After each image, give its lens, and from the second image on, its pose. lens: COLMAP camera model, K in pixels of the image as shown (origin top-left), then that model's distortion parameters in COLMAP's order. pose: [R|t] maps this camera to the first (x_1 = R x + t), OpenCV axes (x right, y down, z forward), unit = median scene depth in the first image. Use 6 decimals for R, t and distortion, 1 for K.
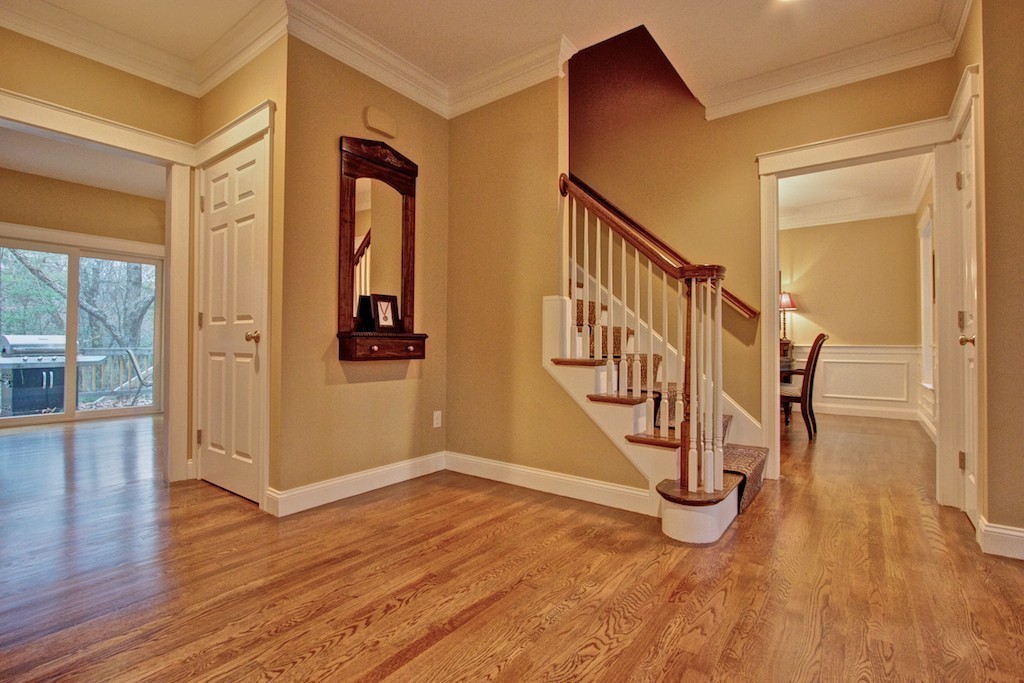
lens RADIAL K [[473.3, 0, 515.8], [0, 473.3, 336.4], [0, 0, 1]] dist [-0.011449, 0.000902]
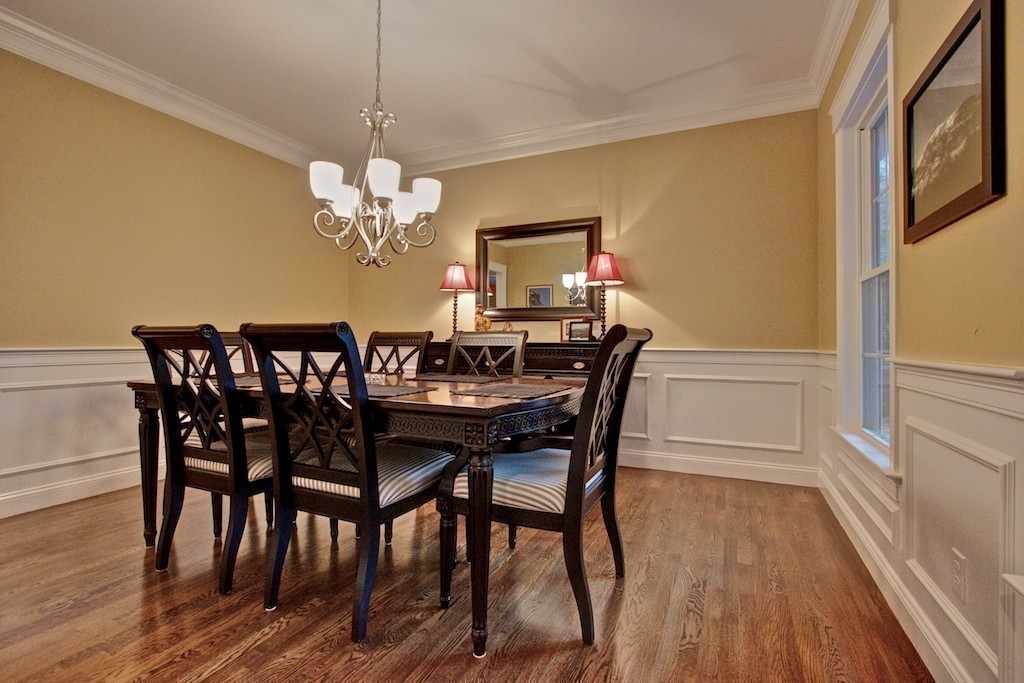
lens RADIAL K [[473.3, 0, 515.8], [0, 473.3, 336.4], [0, 0, 1]] dist [-0.011449, 0.000902]
pose [[0.978106, 0.003210, 0.208084, 0.397695], [-0.005077, 0.999951, 0.008440, 0.000194], [-0.208047, -0.009312, 0.978074, 0.539863]]
